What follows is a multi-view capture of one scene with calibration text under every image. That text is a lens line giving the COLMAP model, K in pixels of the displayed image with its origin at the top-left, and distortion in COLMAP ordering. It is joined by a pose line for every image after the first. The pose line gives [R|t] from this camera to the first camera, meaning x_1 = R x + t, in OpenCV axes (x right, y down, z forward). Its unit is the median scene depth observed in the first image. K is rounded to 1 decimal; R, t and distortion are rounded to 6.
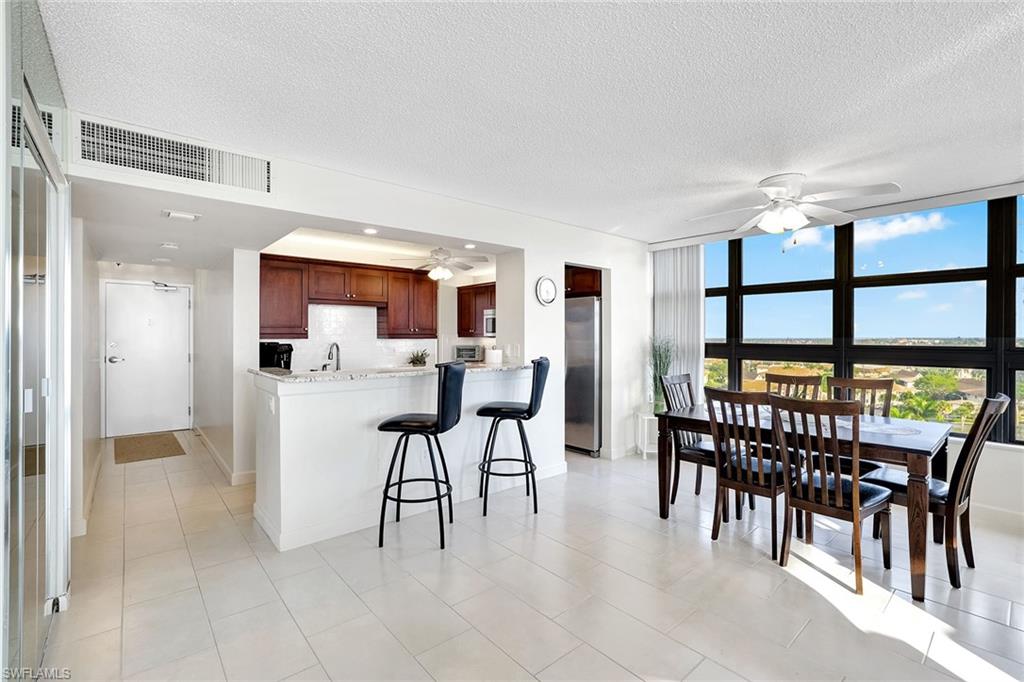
lens RADIAL K [[451.9, 0, 528.4], [0, 451.9, 337.0], [0, 0, 1]] dist [-0.022296, 0.000409]
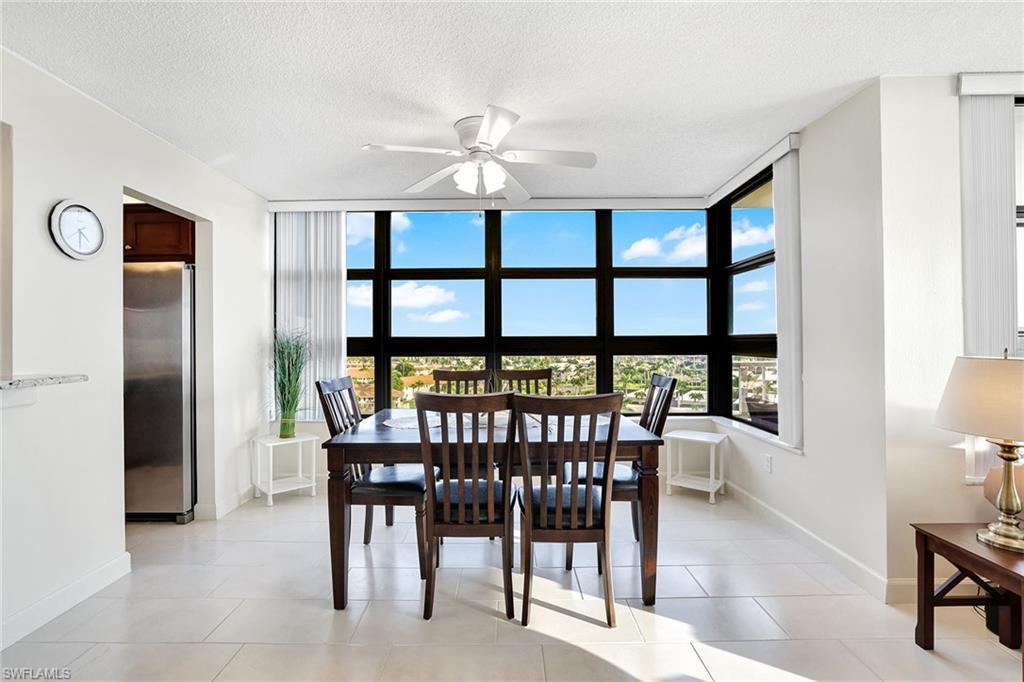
lens RADIAL K [[454.5, 0, 510.7], [0, 454.5, 335.7], [0, 0, 1]] dist [-0.043577, 0.017055]
pose [[0.679772, -0.001153, 0.733422, 0.004962], [0.010556, 0.999911, -0.008211, 0.021202], [-0.733347, 0.013323, 0.679724, 0.264521]]
